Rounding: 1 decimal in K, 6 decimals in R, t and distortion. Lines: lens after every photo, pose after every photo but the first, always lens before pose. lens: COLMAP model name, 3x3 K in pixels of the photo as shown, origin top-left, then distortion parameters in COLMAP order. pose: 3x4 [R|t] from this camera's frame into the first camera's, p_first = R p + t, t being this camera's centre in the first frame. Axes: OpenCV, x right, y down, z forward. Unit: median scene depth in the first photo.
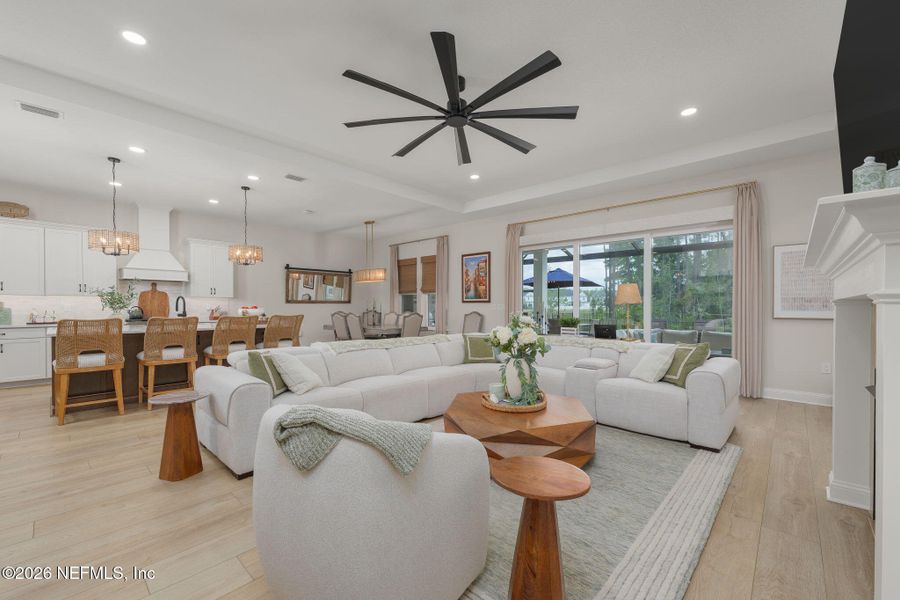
lens RADIAL K [[365.4, 0, 449.5], [0, 365.4, 308.8], [0, 0, 1]] dist [0.001354, -0.001145]
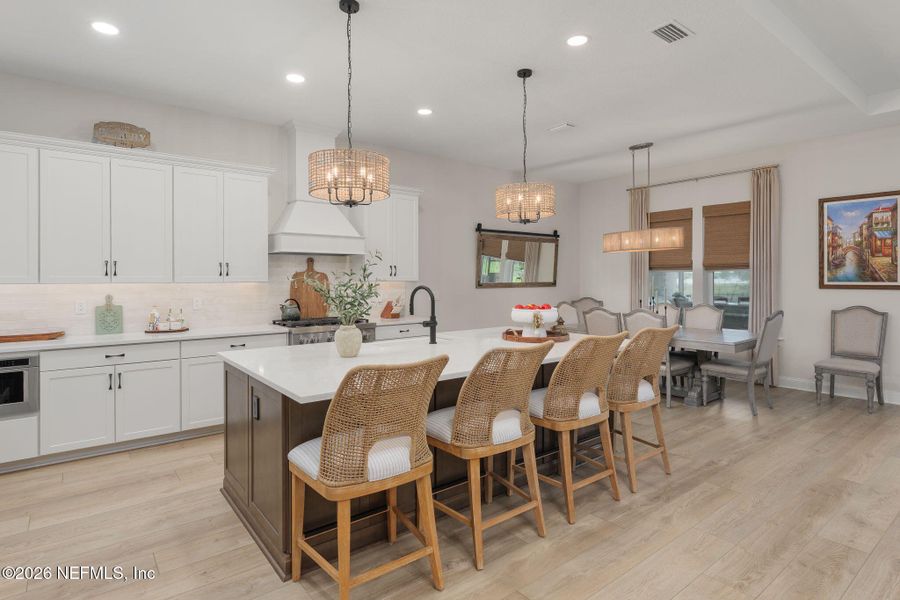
lens RADIAL K [[475.4, 0, 461.3], [0, 475.4, 278.8], [0, 0, 1]] dist [-0.000498, 0.000636]
pose [[0.988103, -0.002744, -0.153766, -0.390361], [0.001369, 0.999958, -0.009048, -0.025818], [0.153784, 0.008730, 0.988066, 0.237292]]
